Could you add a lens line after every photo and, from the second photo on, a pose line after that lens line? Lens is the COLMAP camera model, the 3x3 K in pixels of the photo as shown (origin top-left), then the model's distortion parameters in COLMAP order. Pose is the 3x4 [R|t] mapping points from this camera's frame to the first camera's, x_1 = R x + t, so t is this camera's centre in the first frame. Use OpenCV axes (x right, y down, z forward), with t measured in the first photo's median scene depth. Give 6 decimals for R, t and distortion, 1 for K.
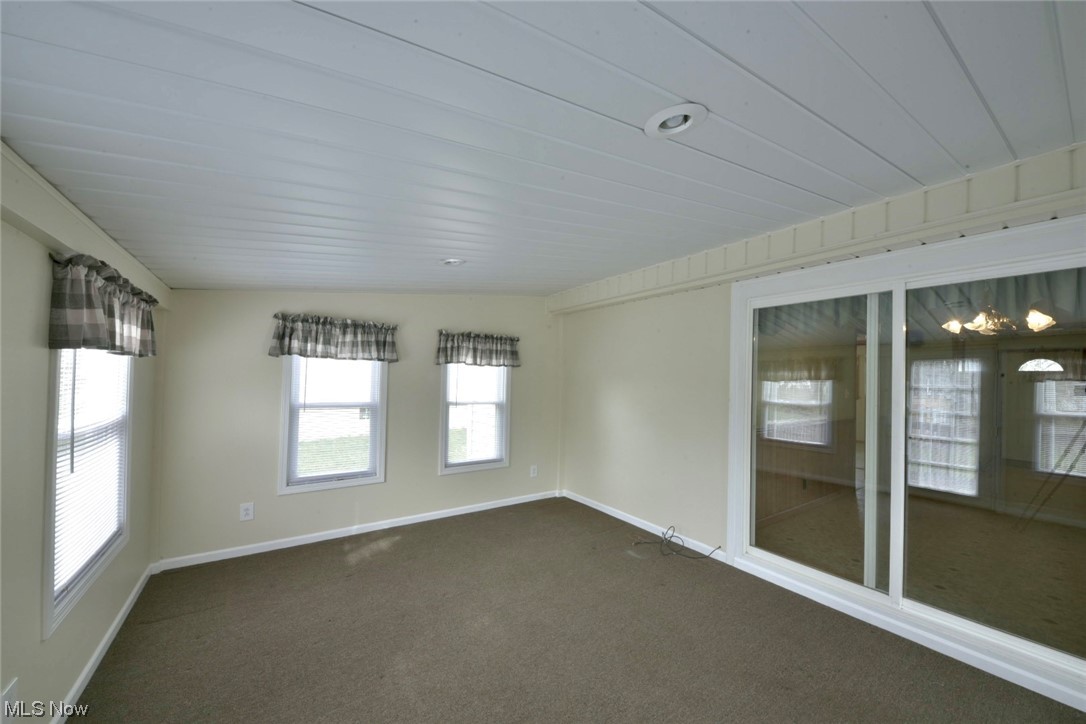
lens RADIAL K [[378.9, 0, 543.5], [0, 378.9, 376.0], [0, 0, 1]] dist [-0.000212, 0.000000]
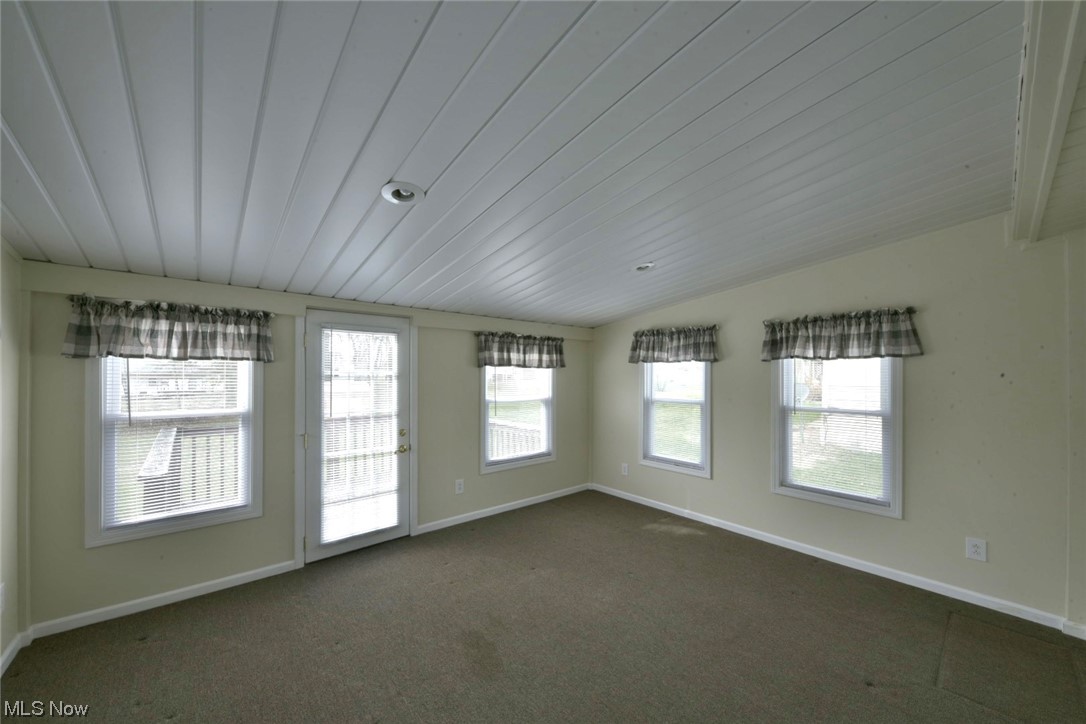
lens RADIAL K [[407.3, 0, 545.5], [0, 407.3, 374.7], [0, 0, 1]] dist [-0.001512, -0.000377]
pose [[0.095129, -0.023636, -0.995184, 0.694184], [0.006527, 0.999711, -0.023119, 0.021634], [0.995444, -0.004296, 0.095256, 0.487743]]
